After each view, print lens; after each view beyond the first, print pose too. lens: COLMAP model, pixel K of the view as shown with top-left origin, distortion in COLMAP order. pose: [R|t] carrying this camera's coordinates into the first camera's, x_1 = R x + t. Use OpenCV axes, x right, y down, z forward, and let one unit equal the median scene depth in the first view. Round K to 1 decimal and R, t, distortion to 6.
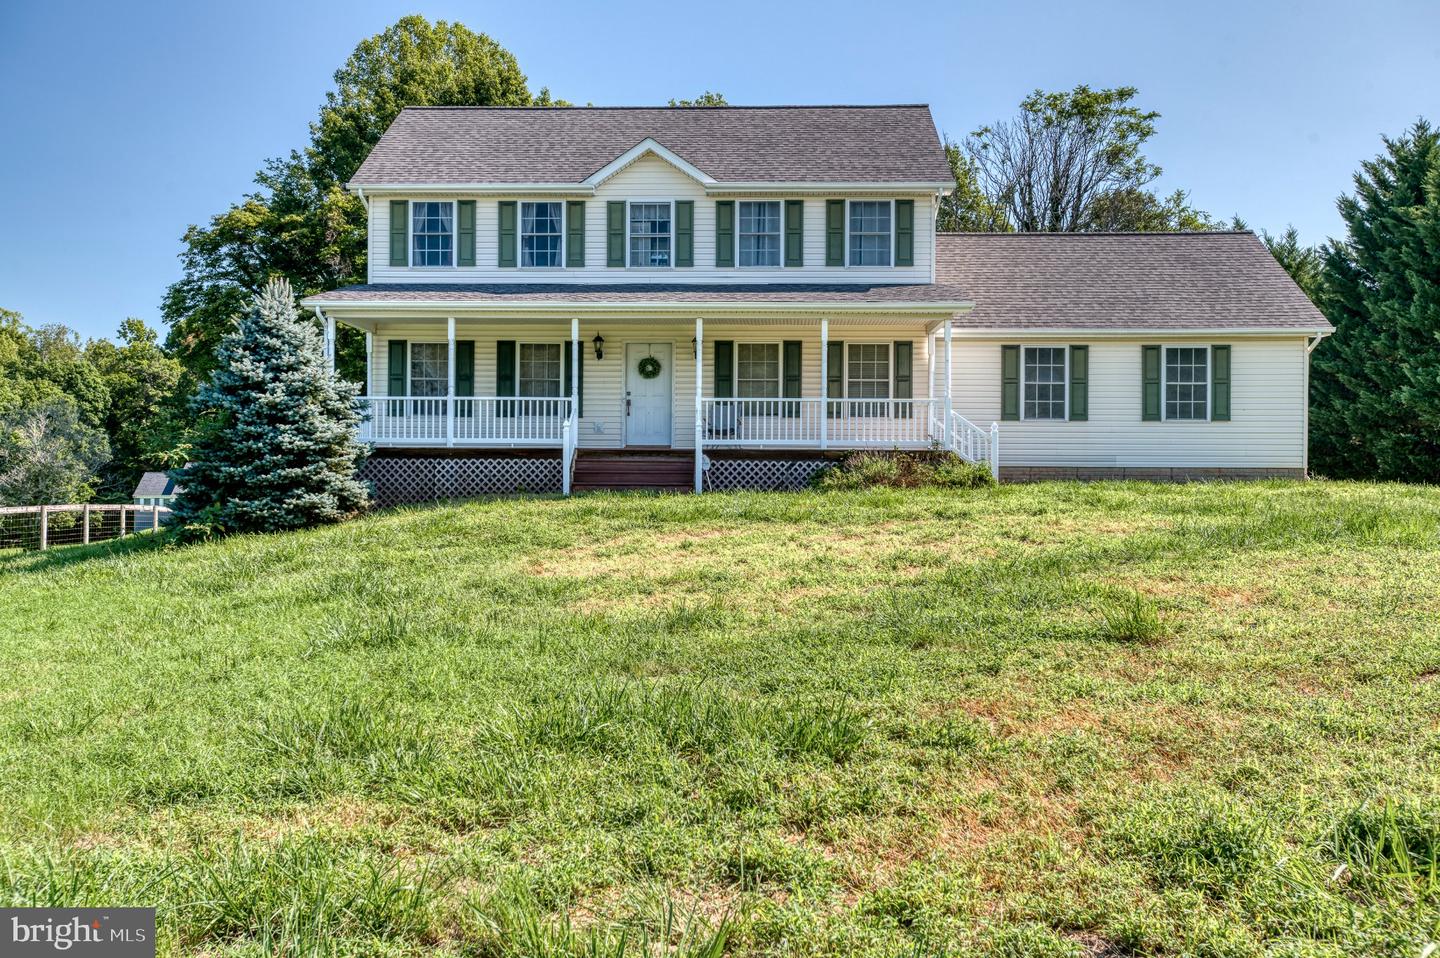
lens RADIAL K [[1318.3, 0, 723.8], [0, 1318.3, 477.8], [0, 0, 1]] dist [0.008347, 0.000000]
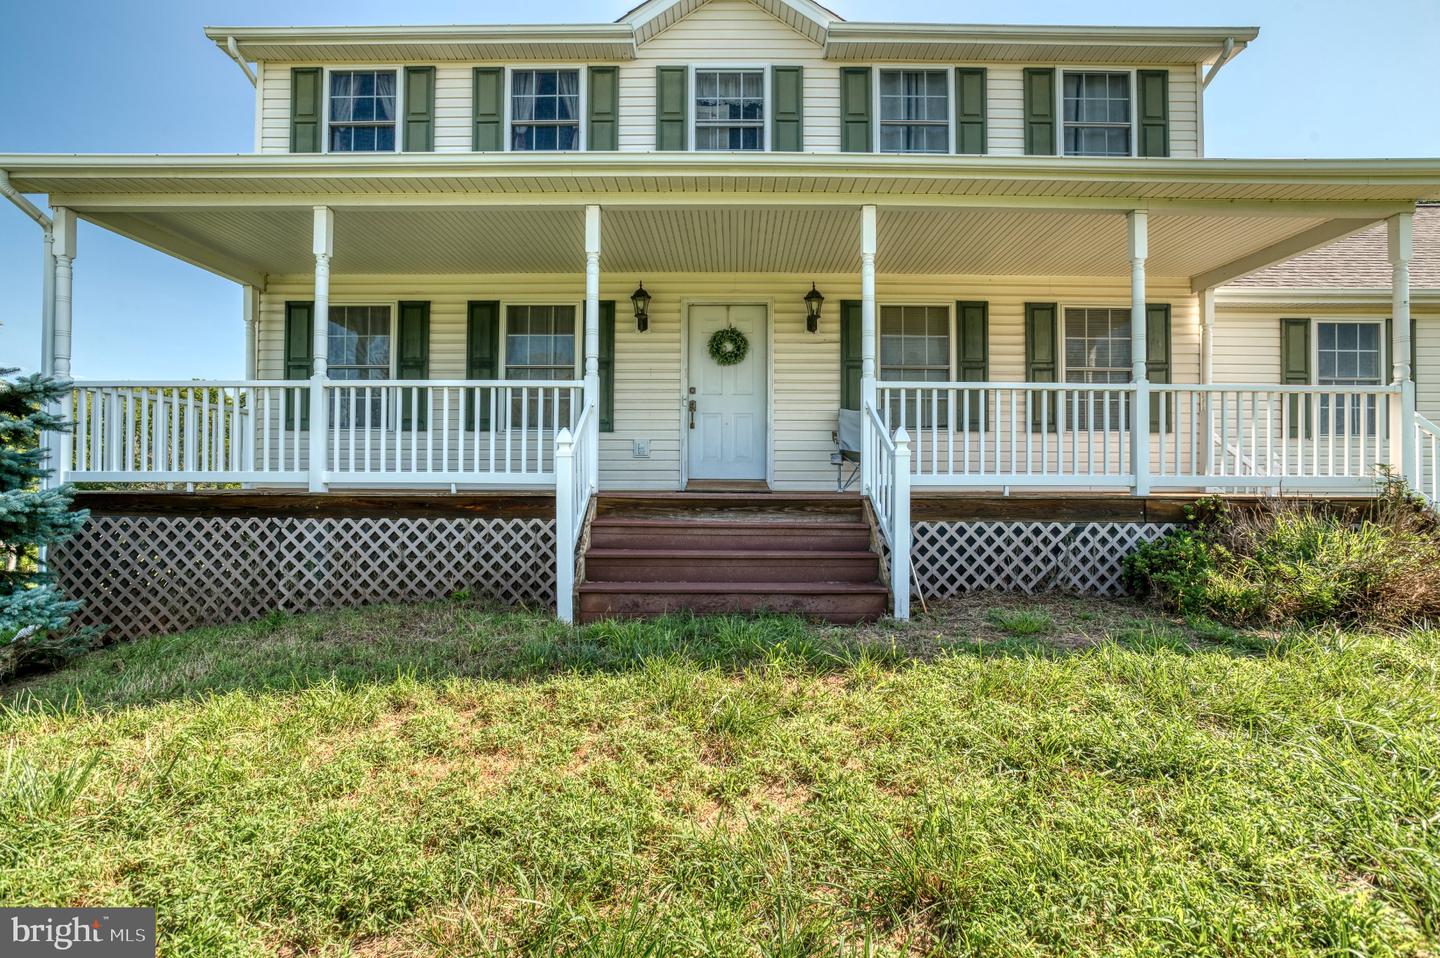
lens RADIAL K [[697.3, 0, 719.4], [0, 697.3, 472.3], [0, 0, 1]] dist [-0.046316, 0.019221]
pose [[0.999594, -0.001743, 0.028426, -0.076181], [0.001947, 0.999972, -0.007176, -0.028006], [-0.028412, 0.007229, 0.999570, 0.760945]]
